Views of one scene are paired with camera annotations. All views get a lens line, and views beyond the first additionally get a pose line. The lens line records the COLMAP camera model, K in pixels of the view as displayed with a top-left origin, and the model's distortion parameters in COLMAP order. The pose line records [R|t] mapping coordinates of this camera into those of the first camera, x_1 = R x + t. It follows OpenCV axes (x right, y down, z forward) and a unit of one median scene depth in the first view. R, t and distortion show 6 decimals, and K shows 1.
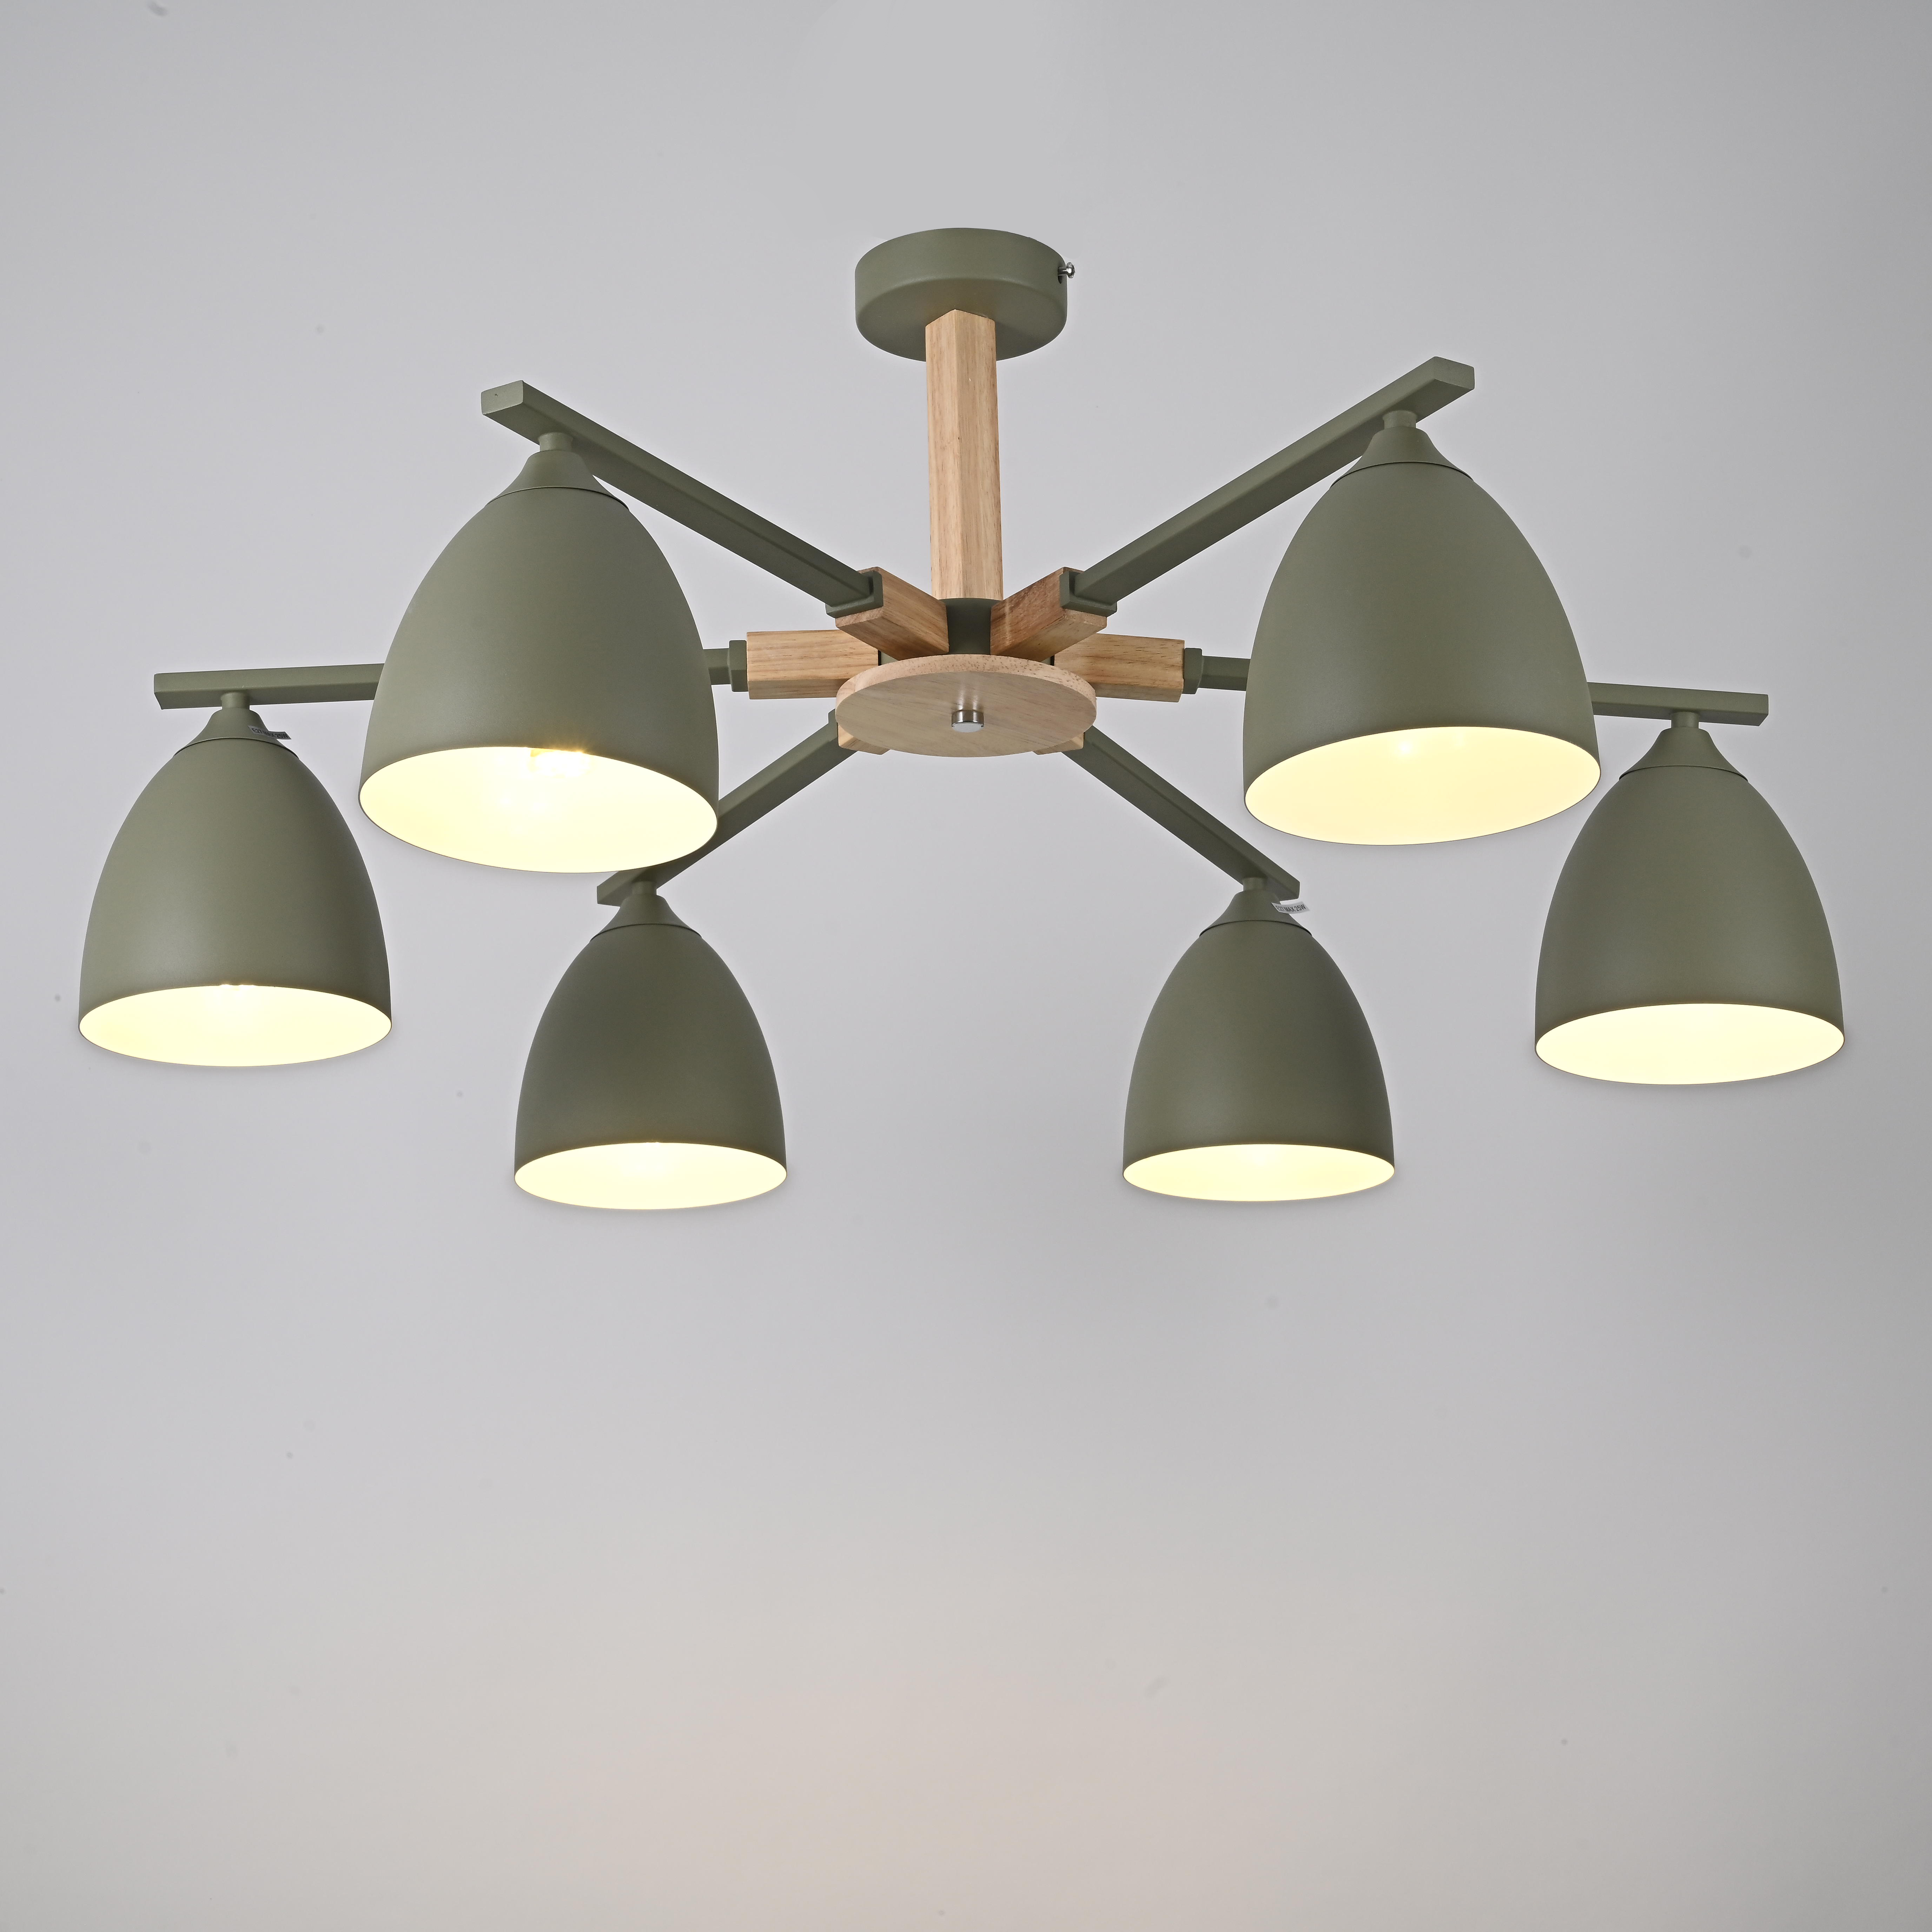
lens RADIAL K [[4449.9, 0, 966.0], [0, 4449.9, 966.0], [0, 0, 1]] dist [0.037231, -0.755807]
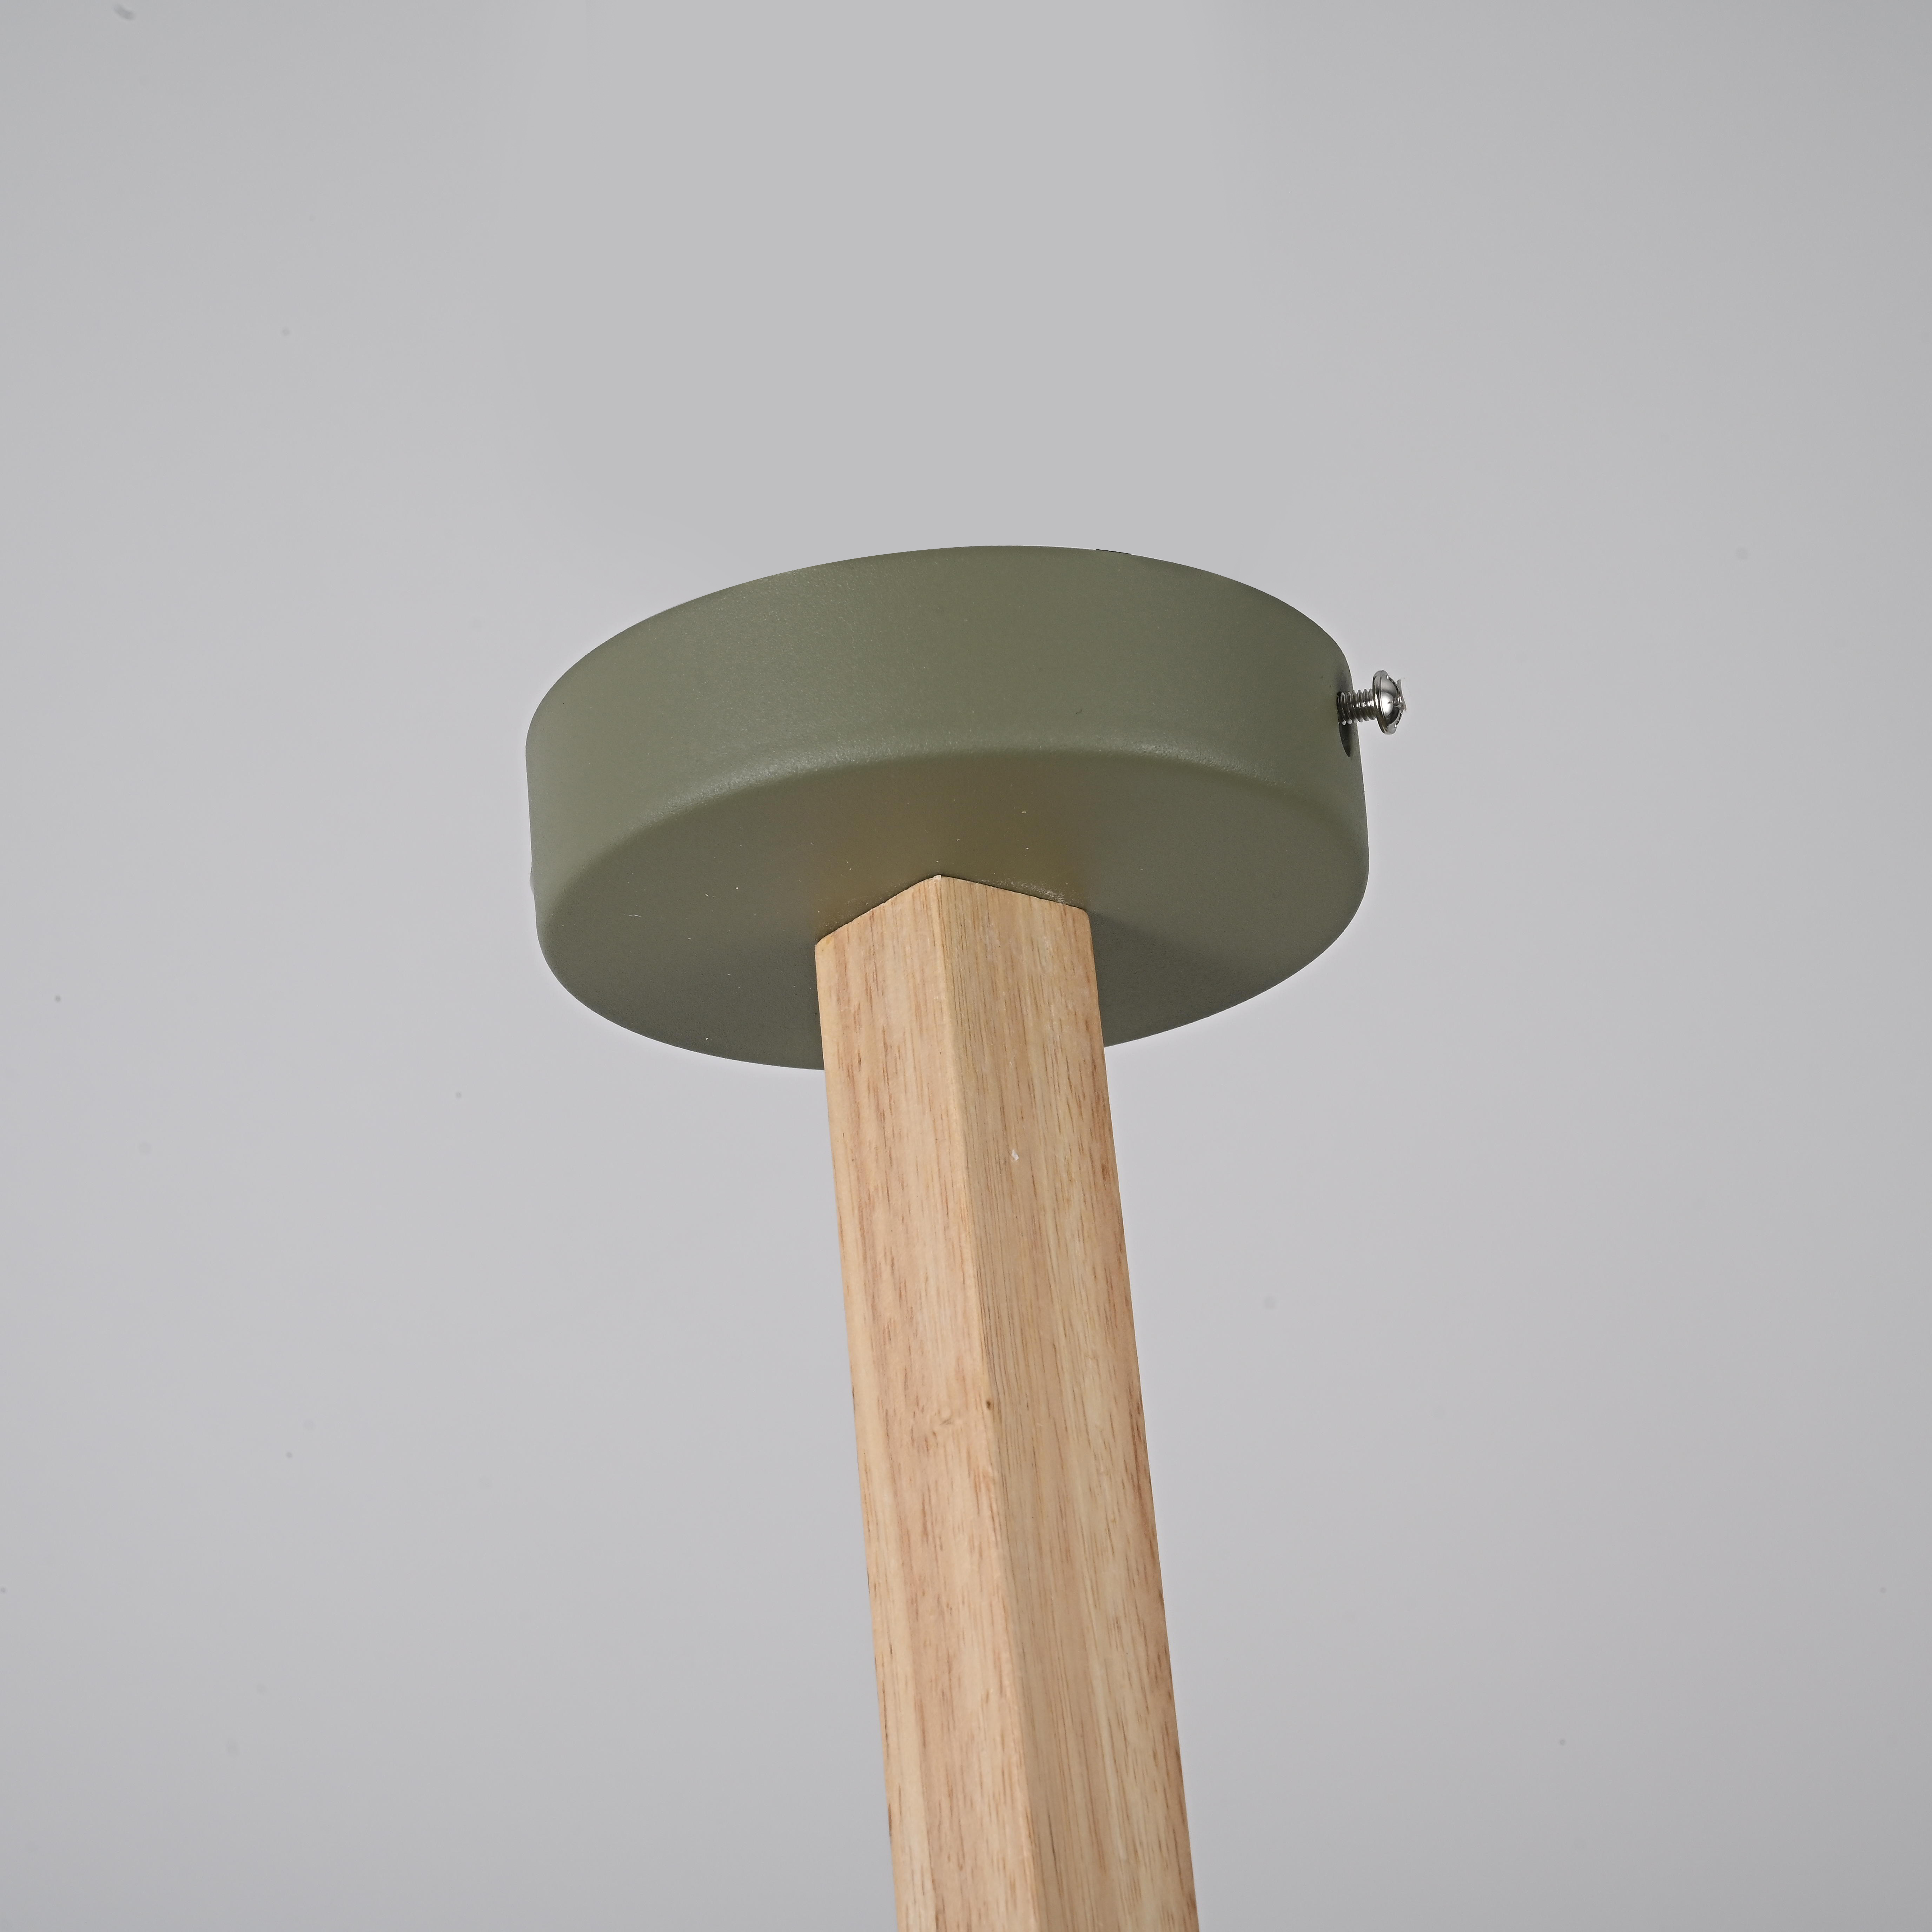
lens RADIAL K [[5747.3, 0, 966.0], [0, 5747.3, 966.0], [0, 0, 1]] dist [0.094781, -0.322662]
pose [[0.997097, -0.044590, 0.061716, -0.021312], [0.051228, 0.992552, -0.110524, -0.108451], [-0.056328, 0.113364, 0.991955, 0.691563]]
